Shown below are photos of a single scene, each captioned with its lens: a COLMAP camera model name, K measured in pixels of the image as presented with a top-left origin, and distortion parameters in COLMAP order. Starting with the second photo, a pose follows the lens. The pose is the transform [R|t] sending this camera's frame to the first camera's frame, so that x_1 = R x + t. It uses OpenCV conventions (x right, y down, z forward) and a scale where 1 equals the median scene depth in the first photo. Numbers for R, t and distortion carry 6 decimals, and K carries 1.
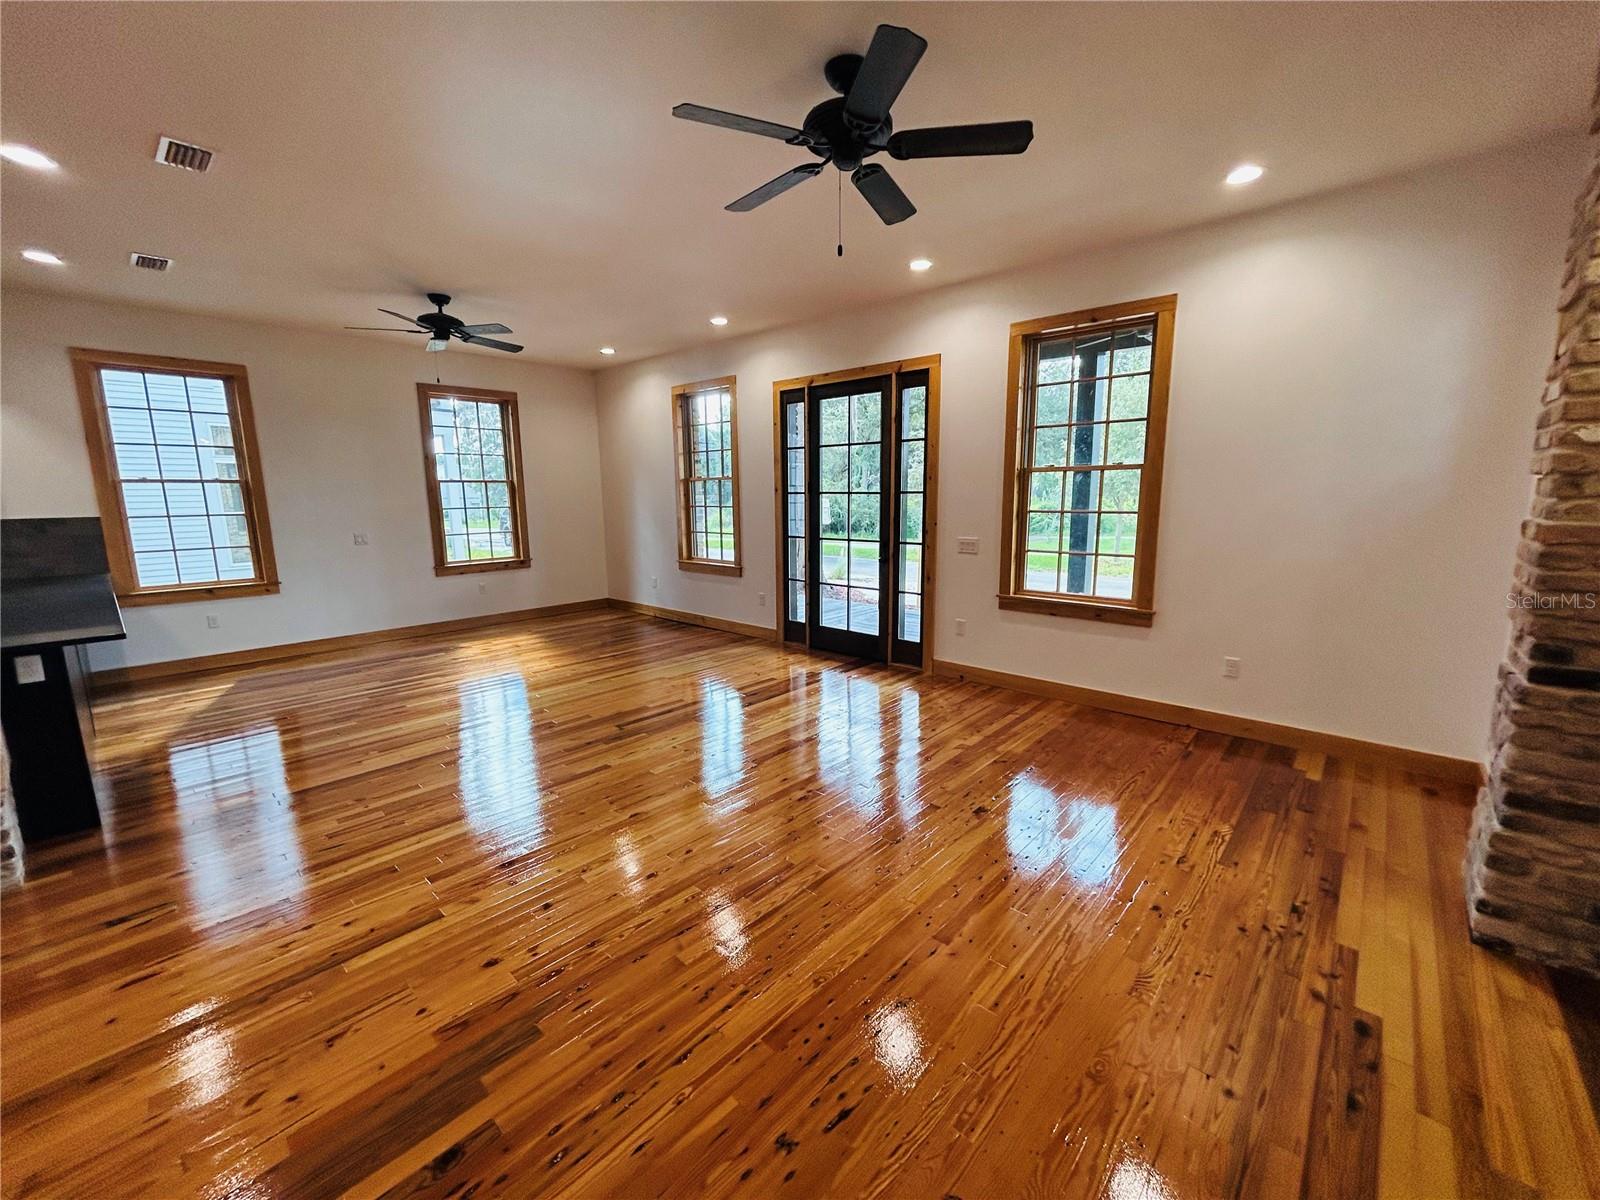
lens RADIAL K [[637.2, 0, 793.0], [0, 637.2, 605.4], [0, 0, 1]] dist [-0.001113, -0.000070]
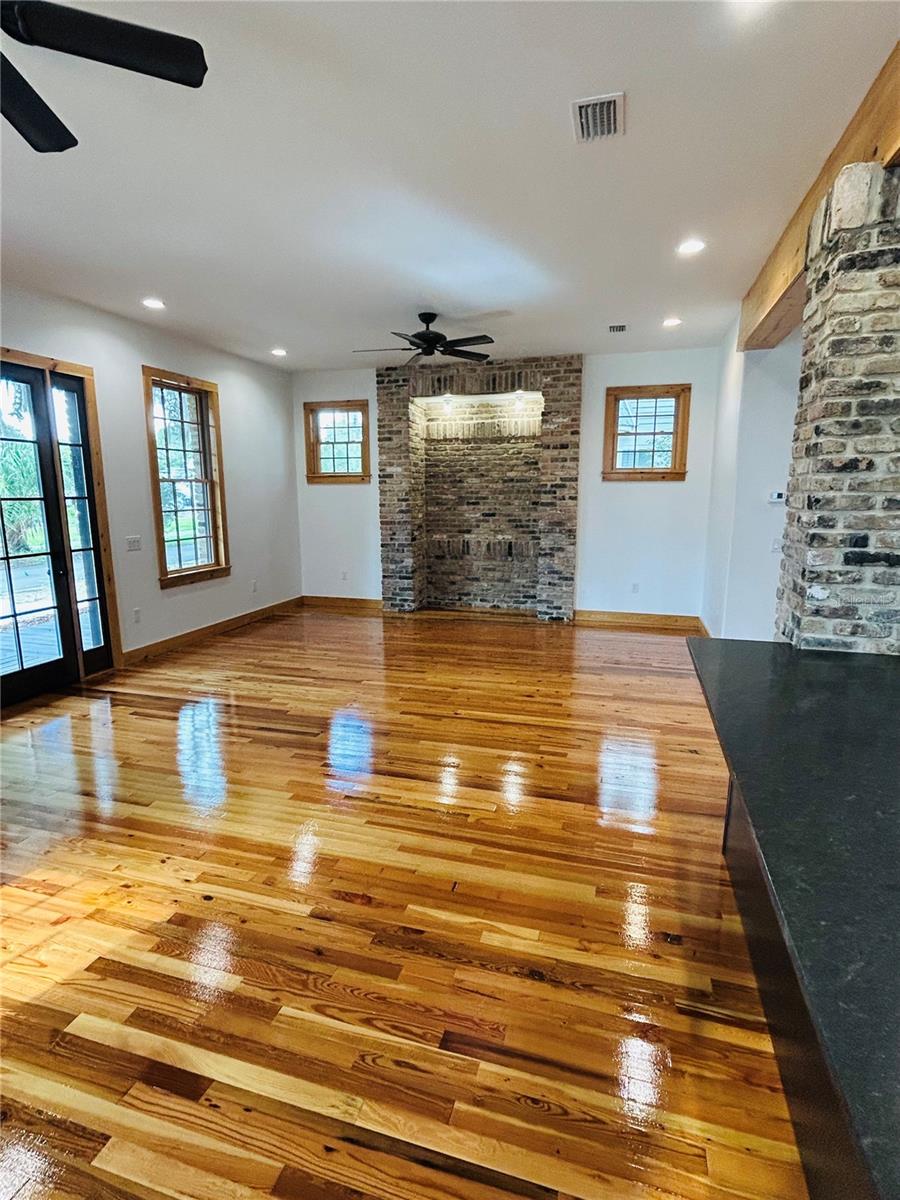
lens RADIAL K [[602.9, 0, 452.1], [0, 602.9, 603.9], [0, 0, 1]] dist [-0.004768, -0.001333]
pose [[-0.444142, -0.149461, 0.883402, -0.929107], [0.168386, 0.954494, 0.246147, -0.155040], [-0.879991, 0.258076, -0.398763, 0.919507]]
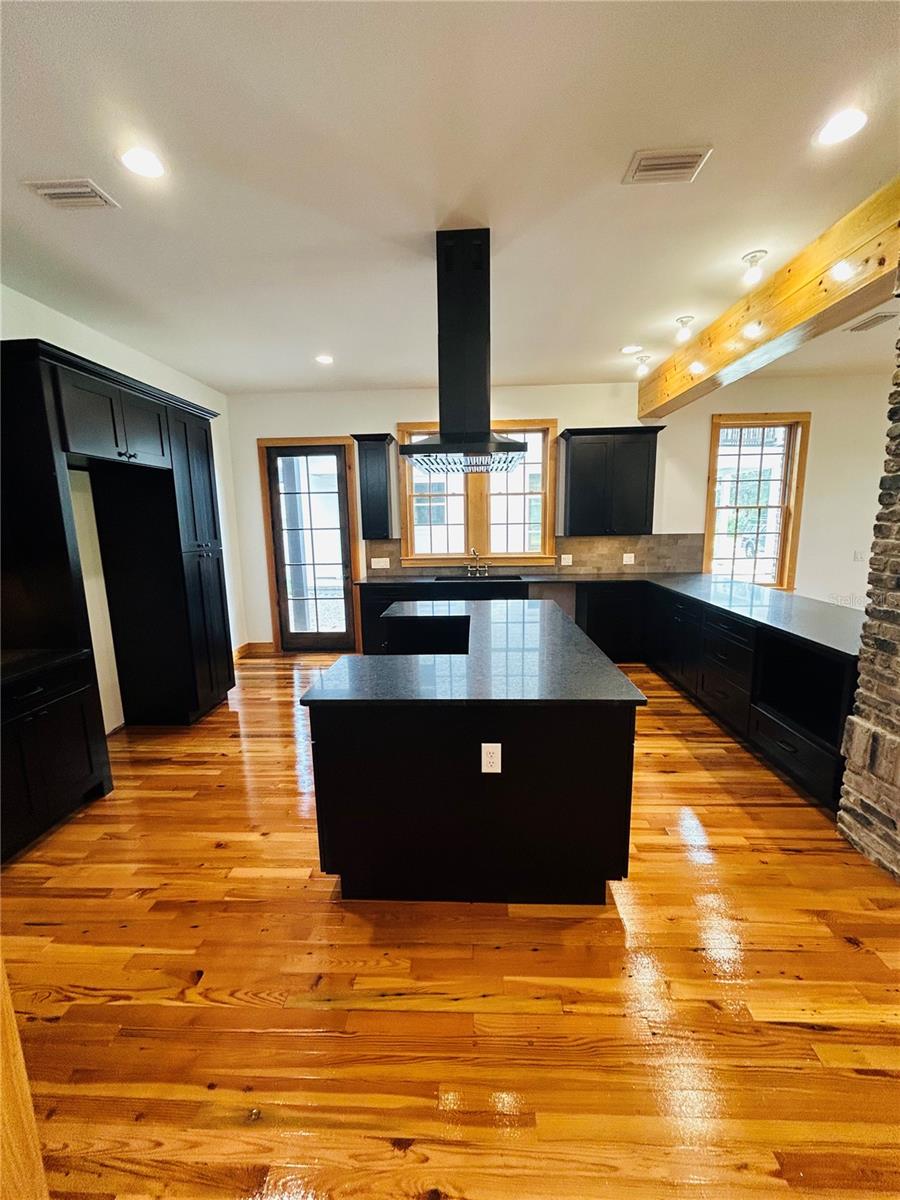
lens RADIAL K [[477.9, 0, 454.7], [0, 477.9, 602.2], [0, 0, 1]] dist [-0.001113, -0.000070]
pose [[0.653102, 0.128361, -0.746312, -0.625473], [-0.122800, 0.990437, 0.062886, 0.014950], [0.747247, 0.050576, 0.662619, -0.118374]]
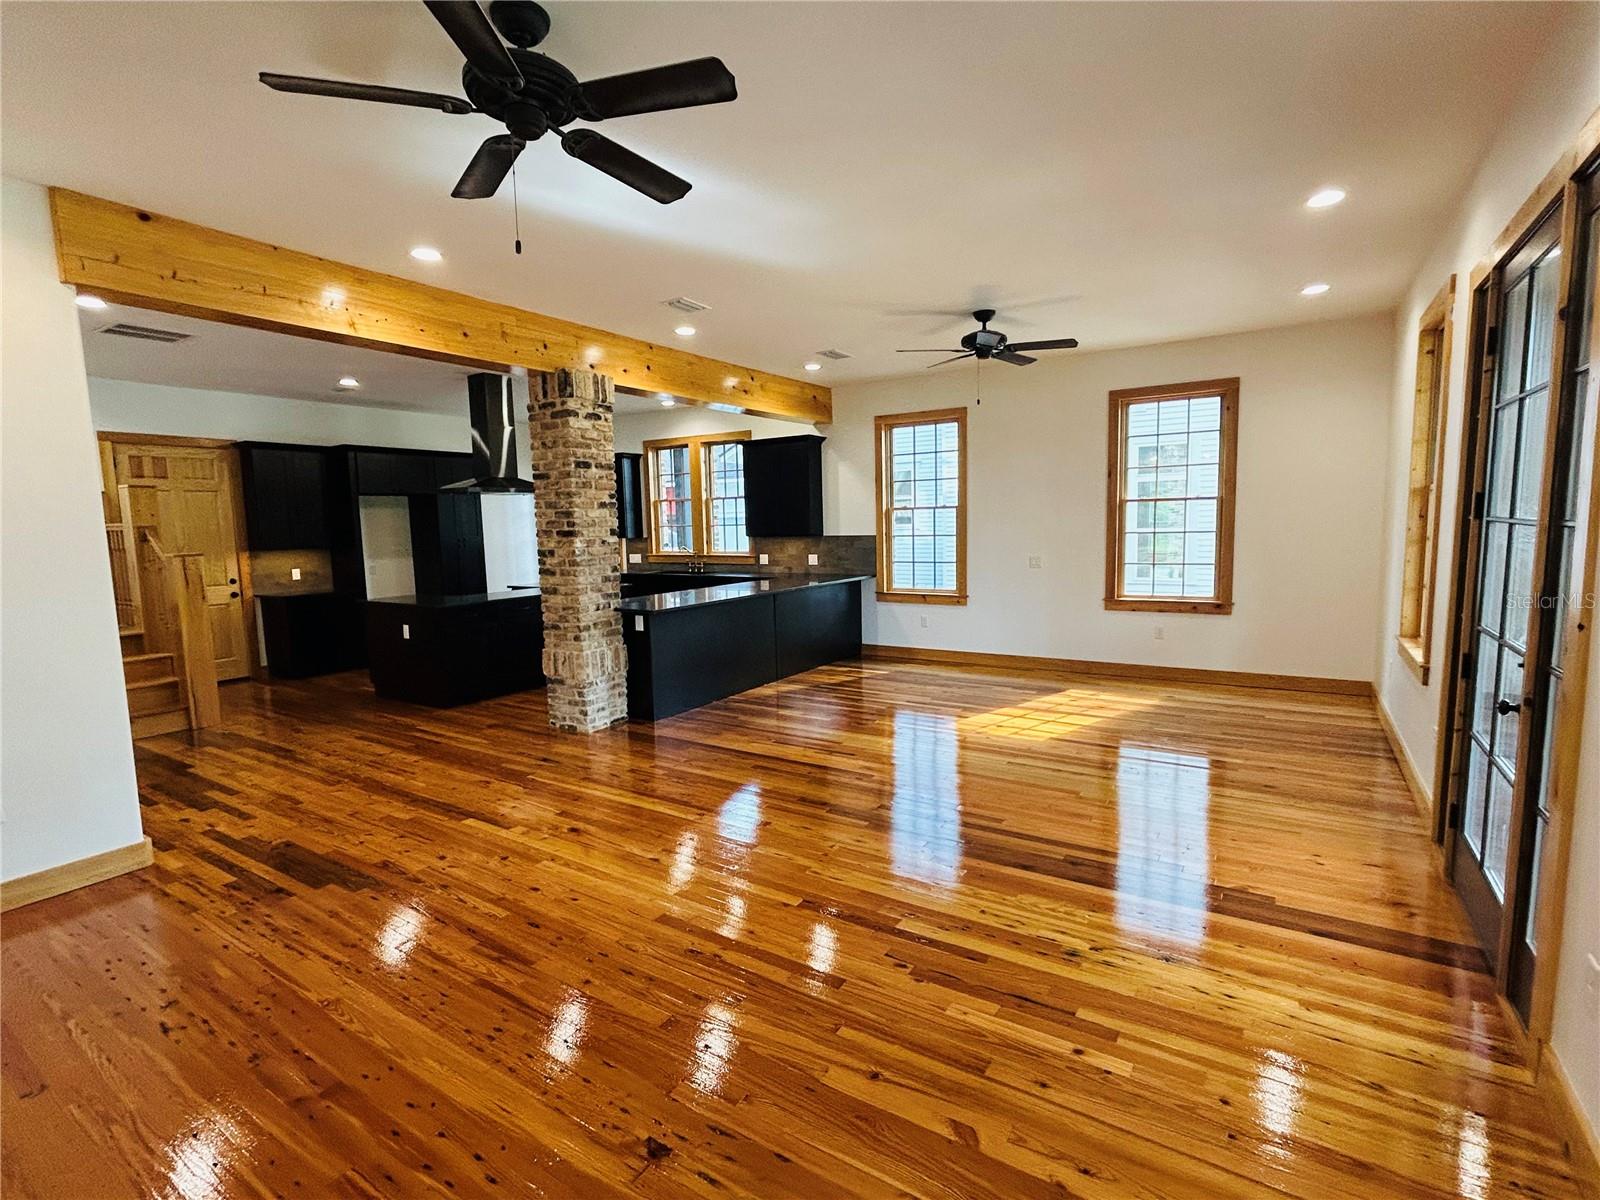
lens RADIAL K [[759.1, 0, 811.2], [0, 759.1, 600.5], [0, 0, 1]] dist [-0.000971, 0.000705]
pose [[0.181141, 0.108540, -0.977449, 0.515353], [-0.153134, 0.984881, 0.080987, -0.110354], [0.971462, 0.135011, 0.195023, 0.557055]]
